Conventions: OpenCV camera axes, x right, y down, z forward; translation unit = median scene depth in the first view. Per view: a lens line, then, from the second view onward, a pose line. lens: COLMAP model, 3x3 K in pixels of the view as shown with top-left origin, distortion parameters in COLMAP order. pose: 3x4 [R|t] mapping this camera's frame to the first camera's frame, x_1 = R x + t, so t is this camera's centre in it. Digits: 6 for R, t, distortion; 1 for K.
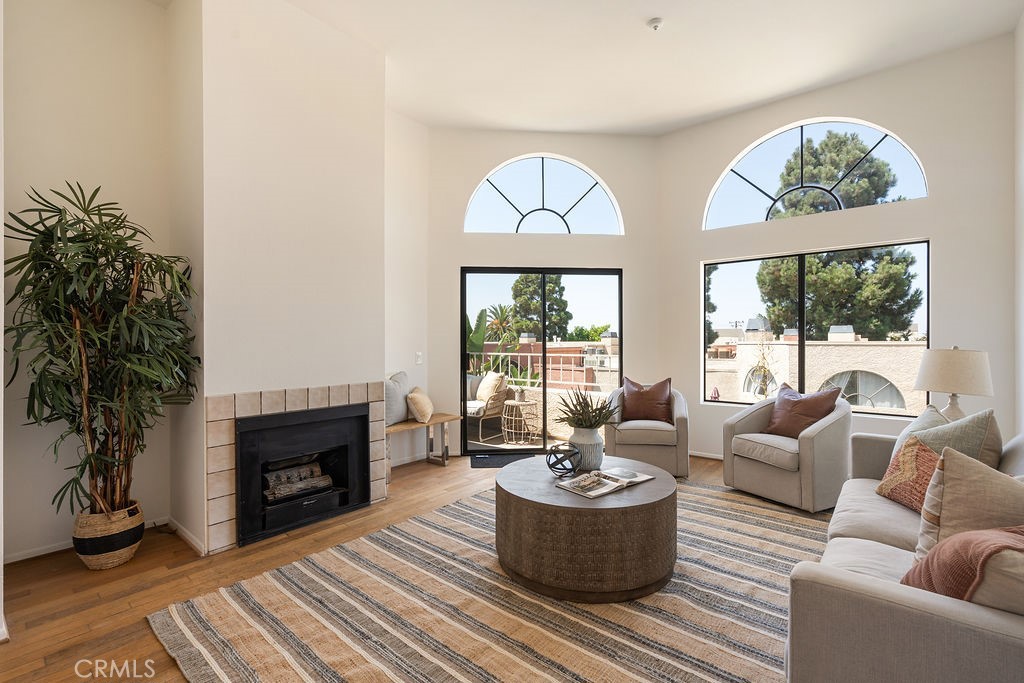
lens RADIAL K [[469.6, 0, 510.1], [0, 469.6, 339.4], [0, 0, 1]] dist [-0.005959, 0.001677]
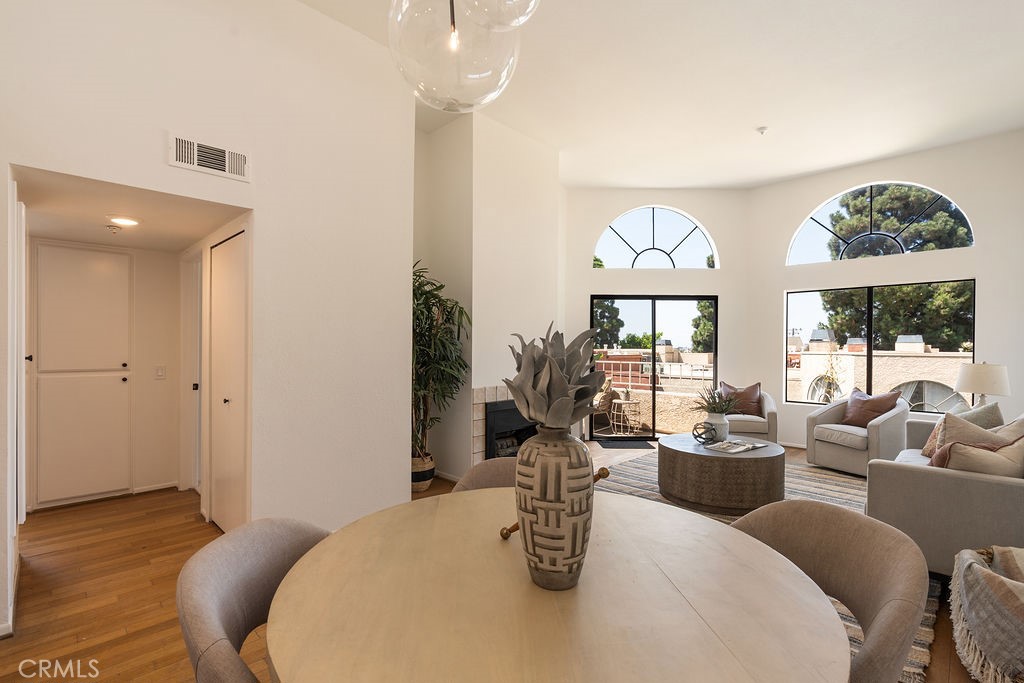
lens RADIAL K [[469.6, 0, 510.0], [0, 469.6, 346.3], [0, 0, 1]] dist [-0.005959, 0.001677]
pose [[0.995610, 0.007529, -0.093294, -0.193838], [-0.007370, 0.999971, 0.002051, -0.012905], [0.093307, -0.001355, 0.995637, -0.298860]]
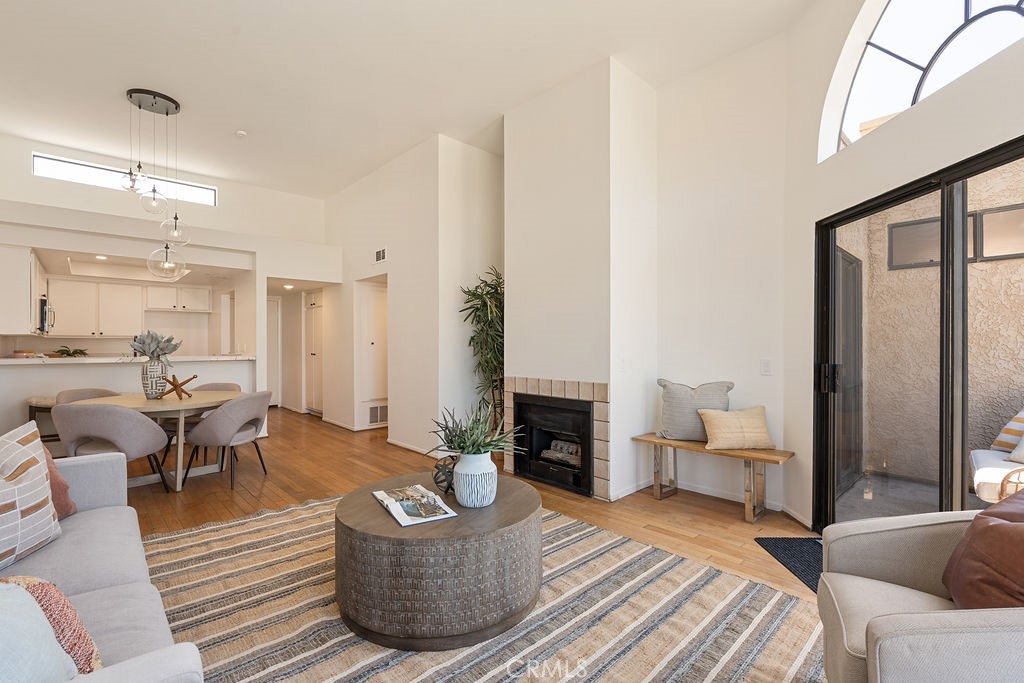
lens RADIAL K [[469.6, 0, 508.6], [0, 469.6, 343.1], [0, 0, 1]] dist [-0.005959, 0.001677]
pose [[-0.143819, 0.004880, -0.989592, 0.525741], [0.005297, 0.999977, 0.004161, -0.002159], [0.989590, -0.004643, -0.143842, 0.651683]]
